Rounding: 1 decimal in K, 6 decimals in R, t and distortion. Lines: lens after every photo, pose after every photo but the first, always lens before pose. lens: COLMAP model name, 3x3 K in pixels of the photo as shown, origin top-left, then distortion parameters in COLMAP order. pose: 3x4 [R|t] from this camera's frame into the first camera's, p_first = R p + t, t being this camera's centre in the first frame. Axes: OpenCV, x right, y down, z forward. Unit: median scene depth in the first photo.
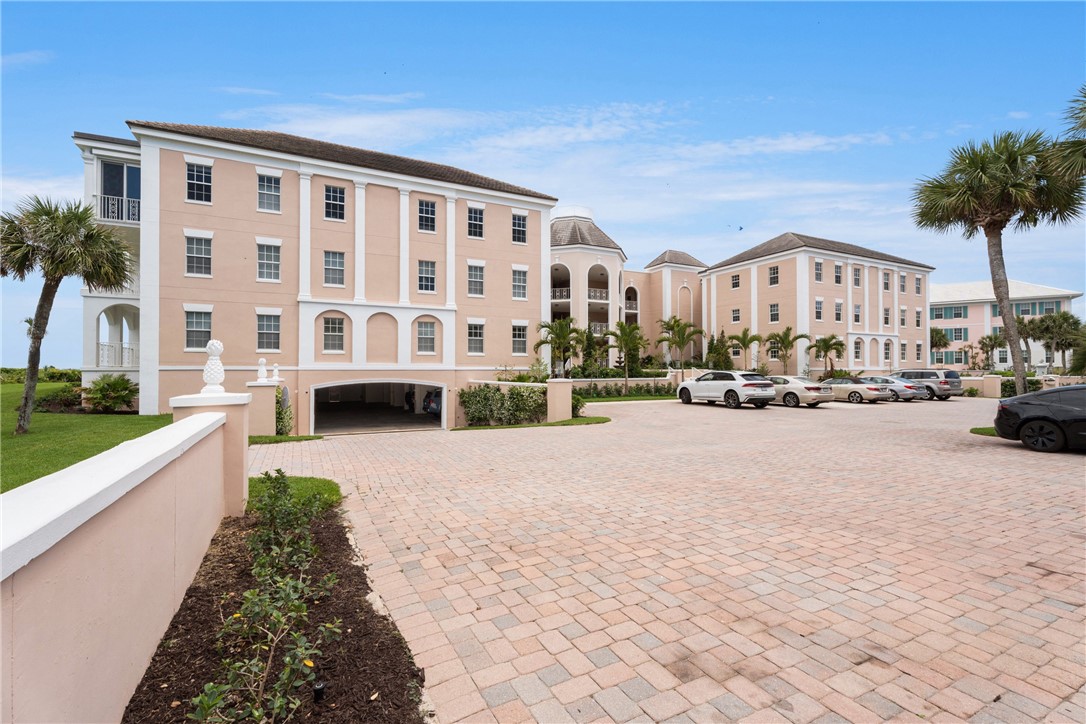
lens RADIAL K [[489.3, 0, 538.7], [0, 489.3, 359.8], [0, 0, 1]] dist [-0.015960, -0.007367]
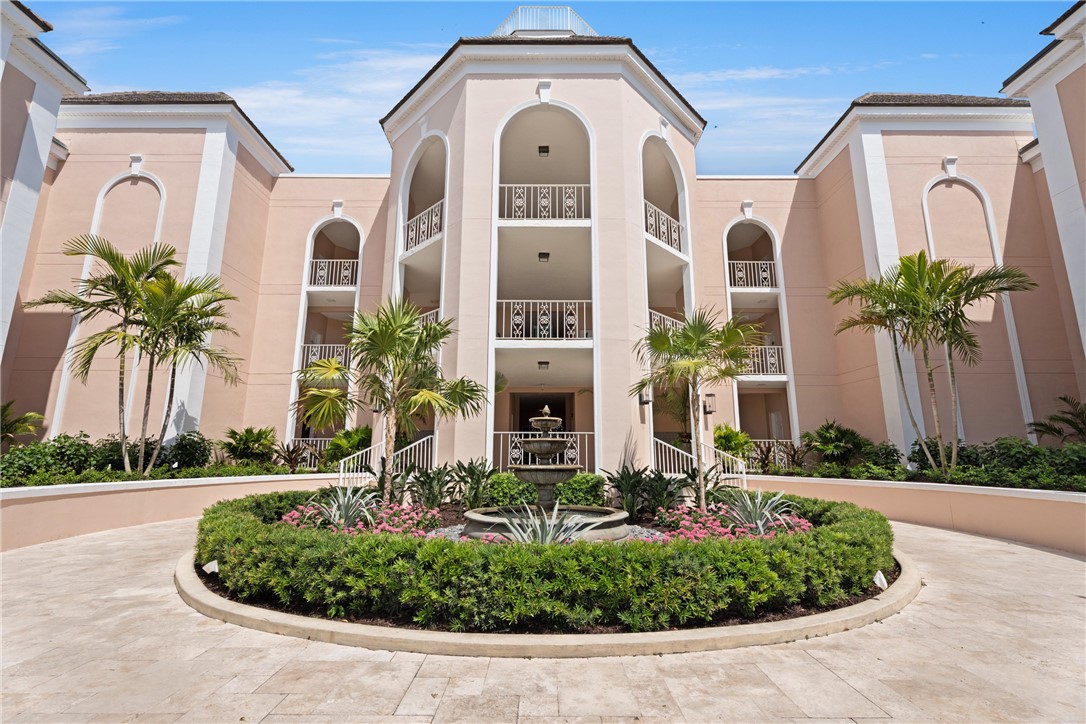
lens RADIAL K [[489.3, 0, 538.7], [0, 489.3, 359.8], [0, 0, 1]] dist [-0.015960, -0.007367]
pose [[0.888467, -0.089124, -0.450203, 0.396549], [0.007120, 0.983521, -0.180651, 0.005608], [0.458885, 0.157297, 0.874461, 1.289077]]
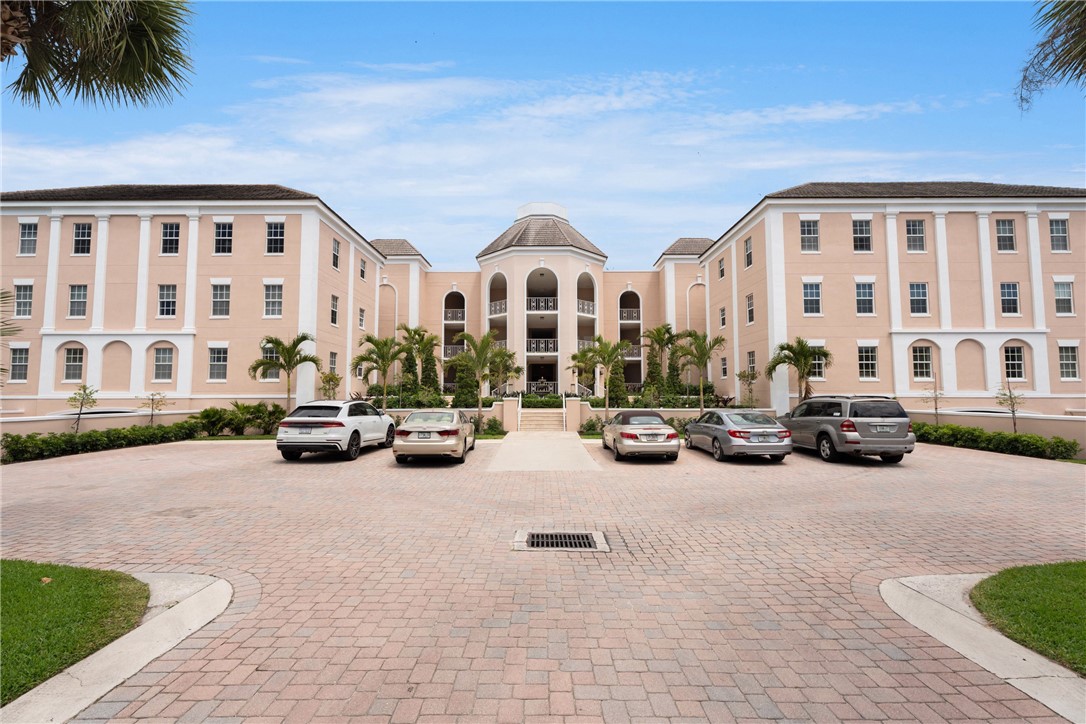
lens RADIAL K [[507.4, 0, 543.0], [0, 507.4, 362.0], [0, 0, 1]] dist [-0.009632, -0.000963]
pose [[0.893316, -0.034790, -0.448081, 0.830221], [0.012046, 0.998495, -0.053511, 0.011058], [0.449268, 0.042404, 0.892390, 0.431700]]
